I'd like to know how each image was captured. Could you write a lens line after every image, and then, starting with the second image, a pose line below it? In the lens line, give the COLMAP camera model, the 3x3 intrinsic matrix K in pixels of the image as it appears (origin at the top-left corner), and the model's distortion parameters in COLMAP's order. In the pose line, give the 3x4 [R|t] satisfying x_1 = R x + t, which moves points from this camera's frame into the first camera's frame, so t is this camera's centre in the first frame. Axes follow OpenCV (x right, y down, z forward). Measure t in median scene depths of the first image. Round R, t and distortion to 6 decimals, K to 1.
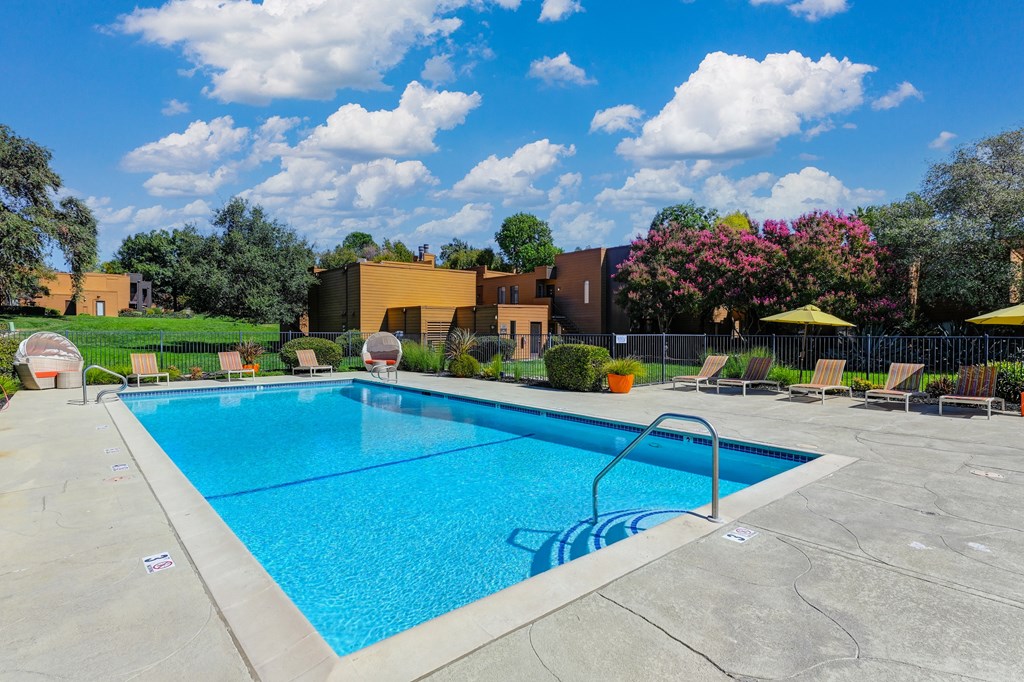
lens RADIAL K [[534.9, 0, 512.0], [0, 534.9, 341.0], [0, 0, 1]] dist [0.003016, 0.001754]
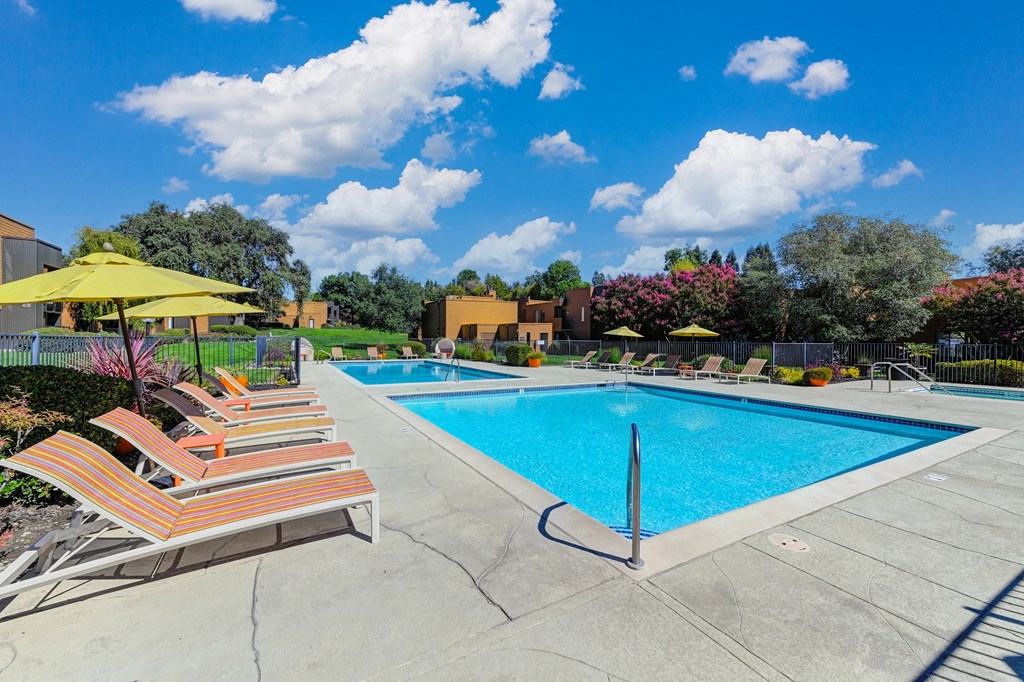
lens RADIAL K [[430.4, 0, 512.0], [0, 430.4, 341.0], [0, 0, 1]] dist [-0.000645, -0.000035]
pose [[0.978416, 0.005864, -0.206562, 0.206309], [-0.008321, 0.999905, -0.011026, 0.005050], [0.206477, 0.012507, 0.978371, -0.313159]]
